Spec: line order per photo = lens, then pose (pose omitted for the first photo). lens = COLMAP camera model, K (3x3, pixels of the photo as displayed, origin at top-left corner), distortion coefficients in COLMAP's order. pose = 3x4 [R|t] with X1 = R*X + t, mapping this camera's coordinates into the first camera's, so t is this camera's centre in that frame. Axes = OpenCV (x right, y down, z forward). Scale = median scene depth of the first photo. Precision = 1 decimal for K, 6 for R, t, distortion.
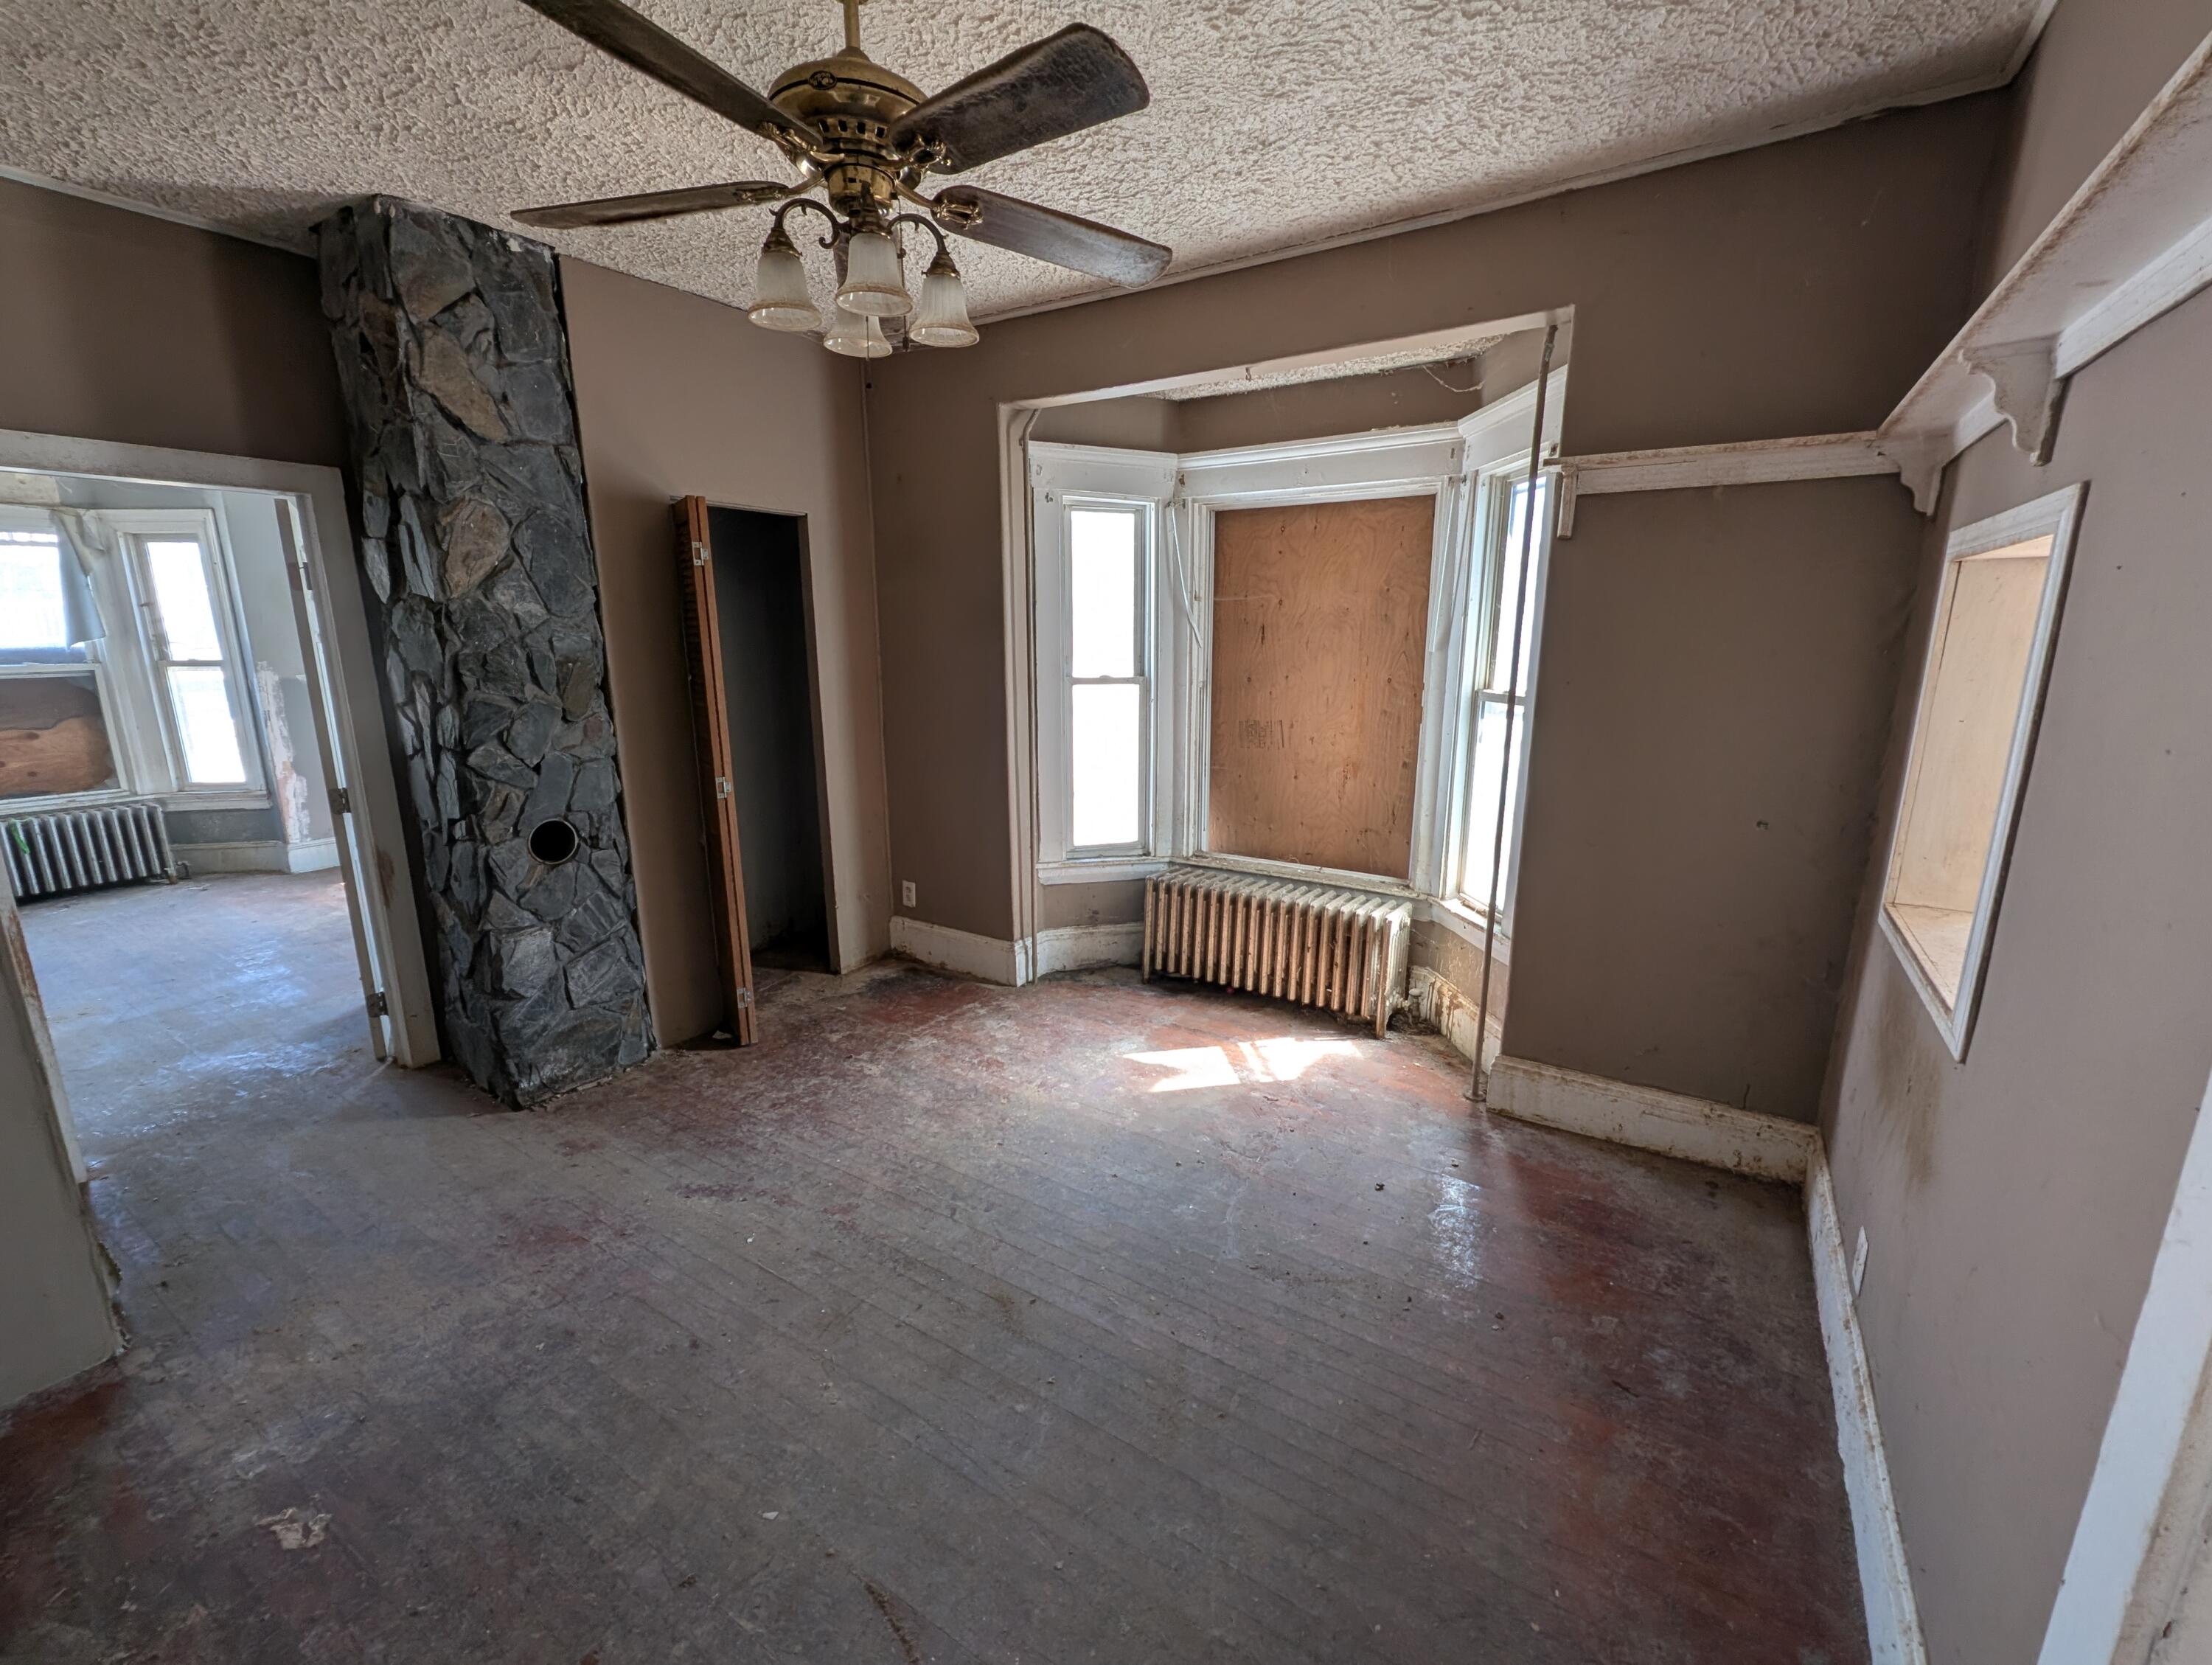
lens RADIAL K [[910.9, 0, 1106.5], [0, 910.9, 834.9], [0, 0, 1]] dist [0.001731, -0.001188]
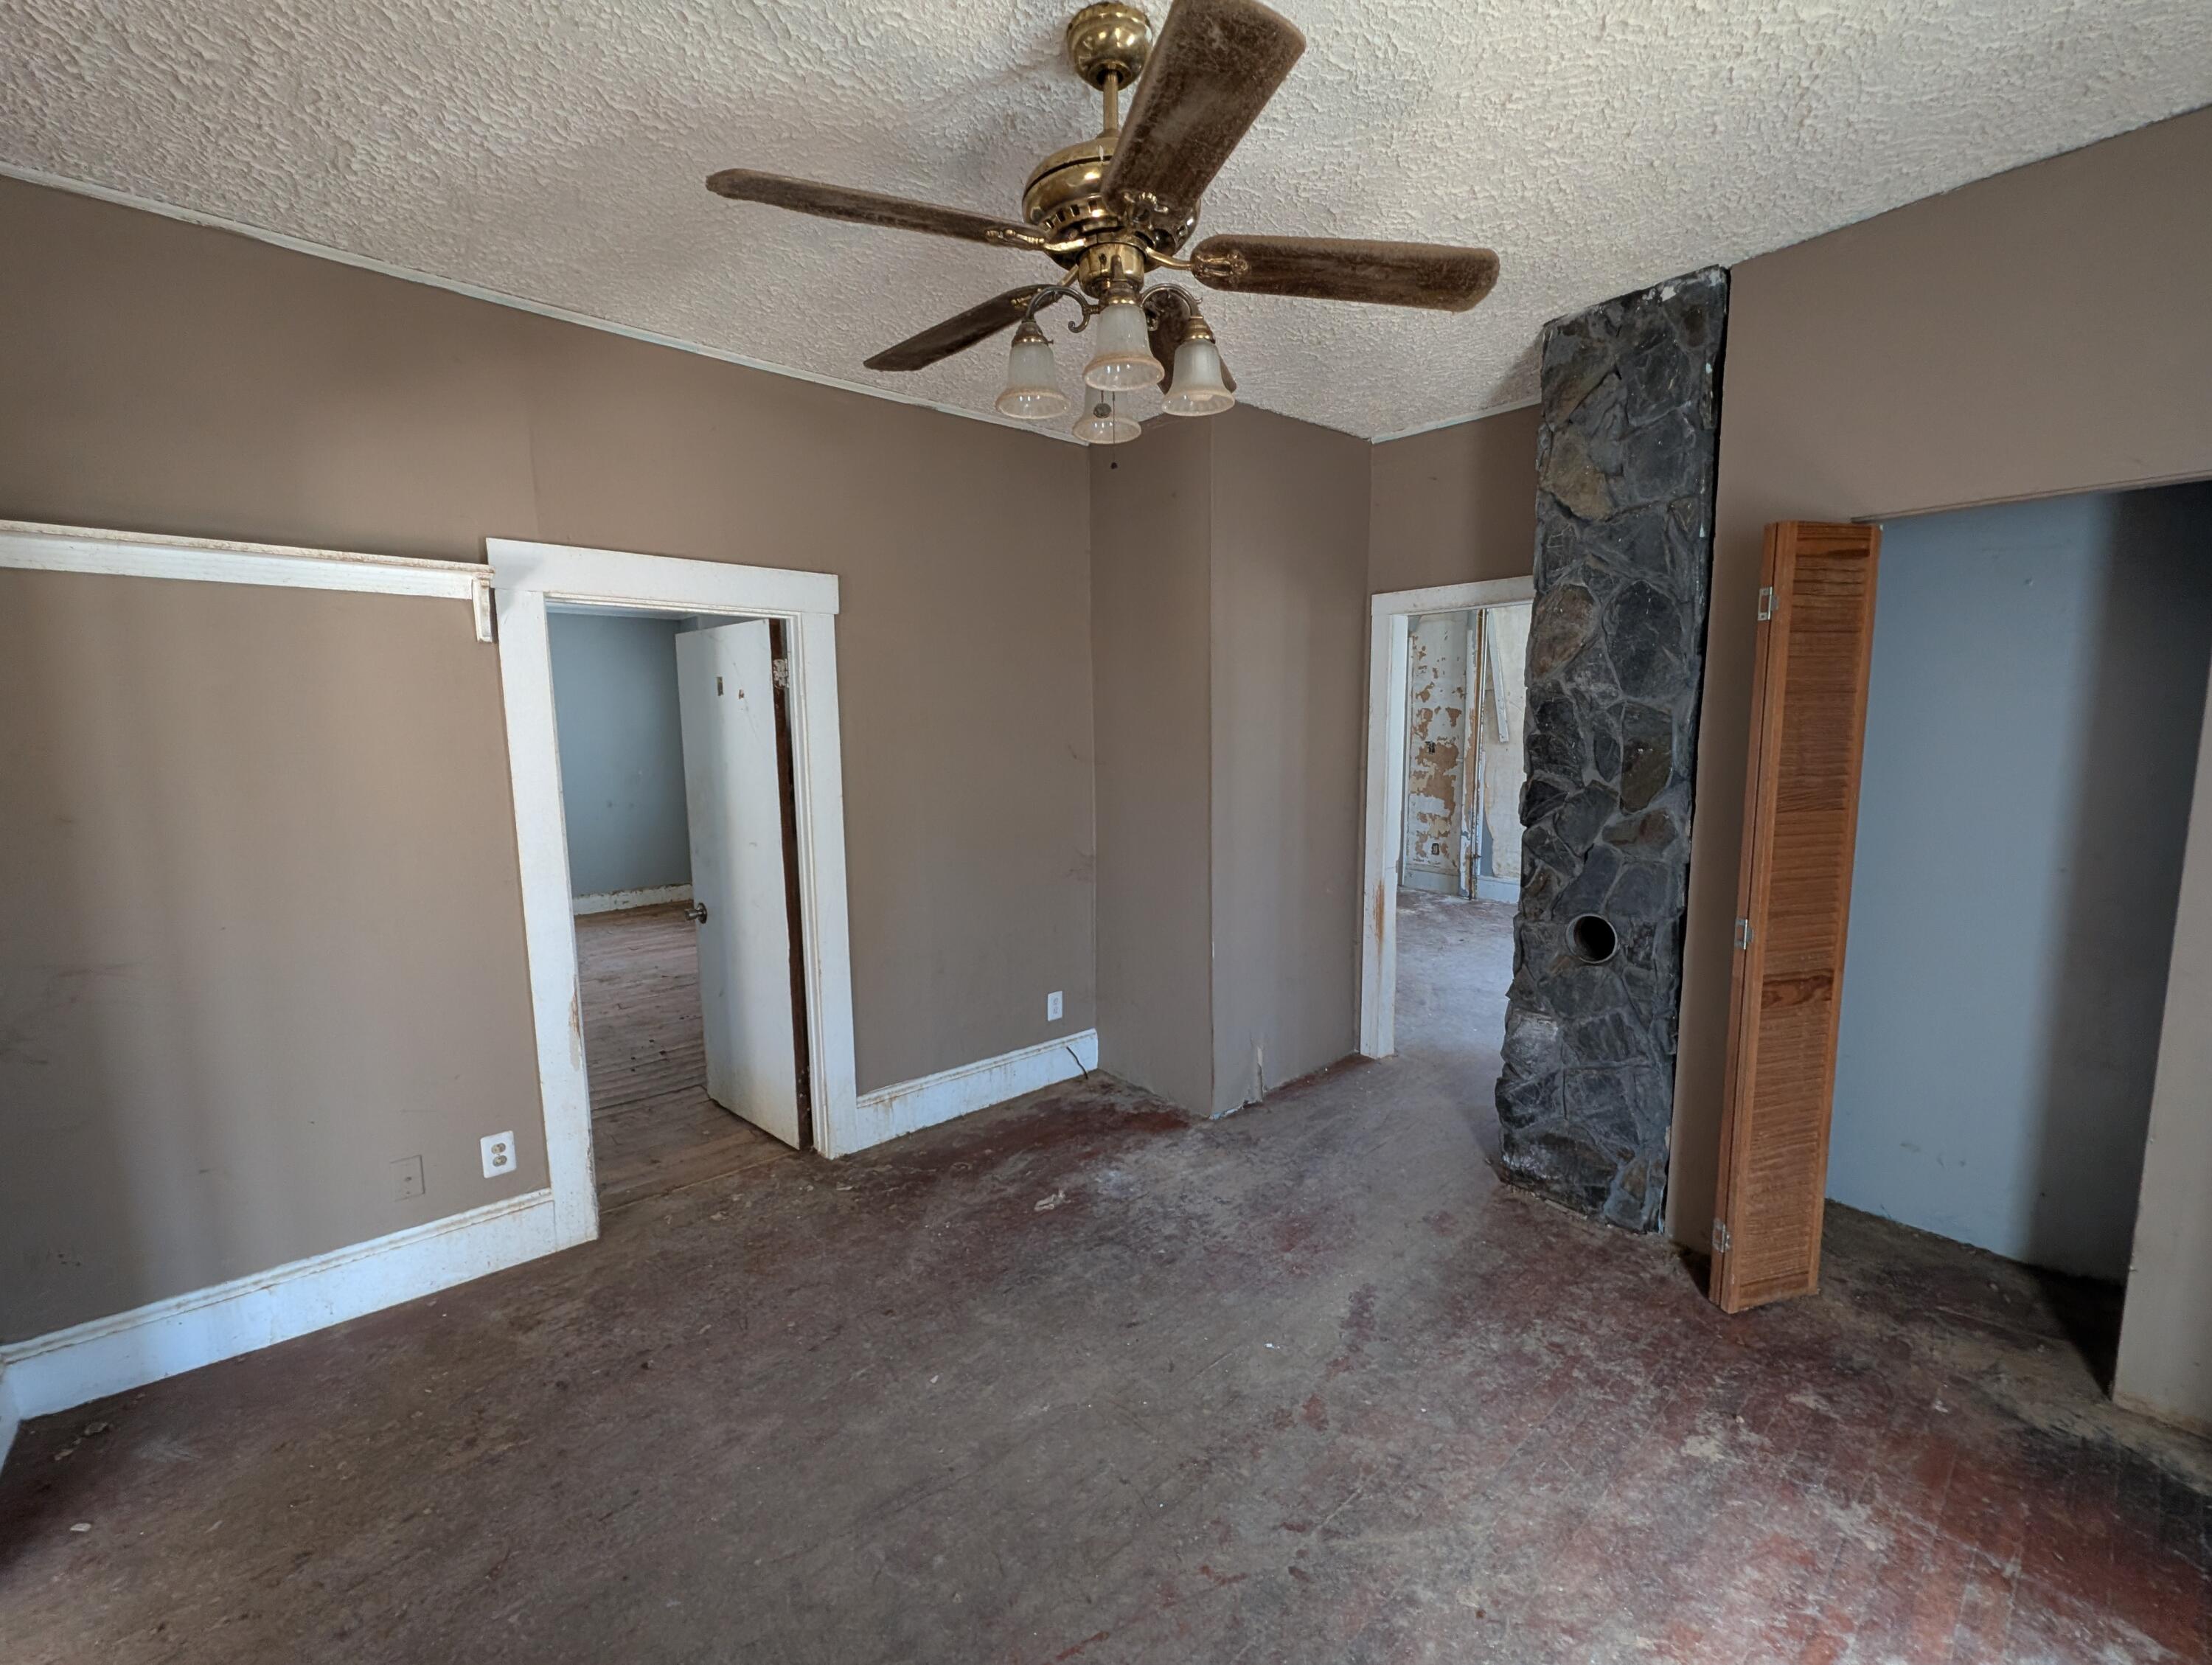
lens RADIAL K [[910.9, 0, 1107.3], [0, 910.9, 832.9], [0, 0, 1]] dist [0.001731, -0.001188]
pose [[-0.280890, 0.125261, -0.951531, 0.429182], [-0.199208, 0.962244, 0.185477, -0.185171], [0.938838, 0.241652, -0.245332, 0.816971]]
